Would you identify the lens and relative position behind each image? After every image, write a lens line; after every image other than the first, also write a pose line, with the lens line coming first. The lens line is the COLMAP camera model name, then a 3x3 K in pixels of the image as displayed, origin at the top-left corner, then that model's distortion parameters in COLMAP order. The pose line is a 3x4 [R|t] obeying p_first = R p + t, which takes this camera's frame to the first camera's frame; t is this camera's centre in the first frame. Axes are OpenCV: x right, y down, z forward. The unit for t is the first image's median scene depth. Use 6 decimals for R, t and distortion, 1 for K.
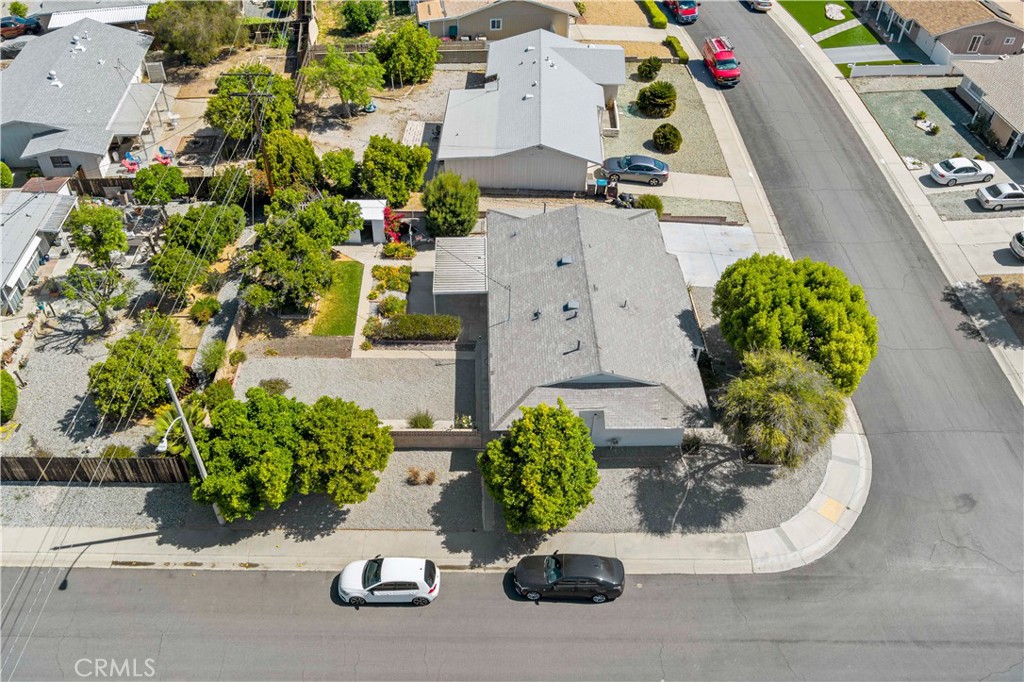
lens RADIAL K [[845.4, 0, 512.0], [0, 845.4, 341.0], [0, 0, 1]] dist [-0.068910, 0.011870]
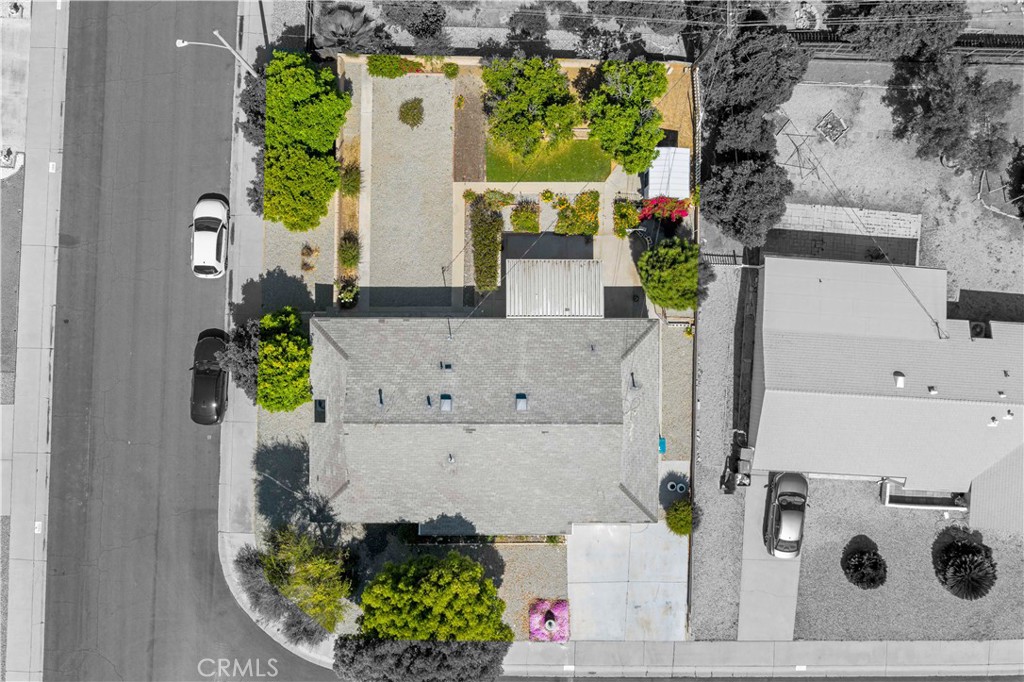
lens RADIAL K [[845.4, 0, 512.0], [0, 845.4, 341.0], [0, 0, 1]] dist [-0.068910, 0.011870]
pose [[-0.033646, 0.998994, -0.029639, 0.027984], [-0.691787, -0.001876, 0.722099, -0.851731], [0.721317, 0.044800, 0.691154, 0.417046]]
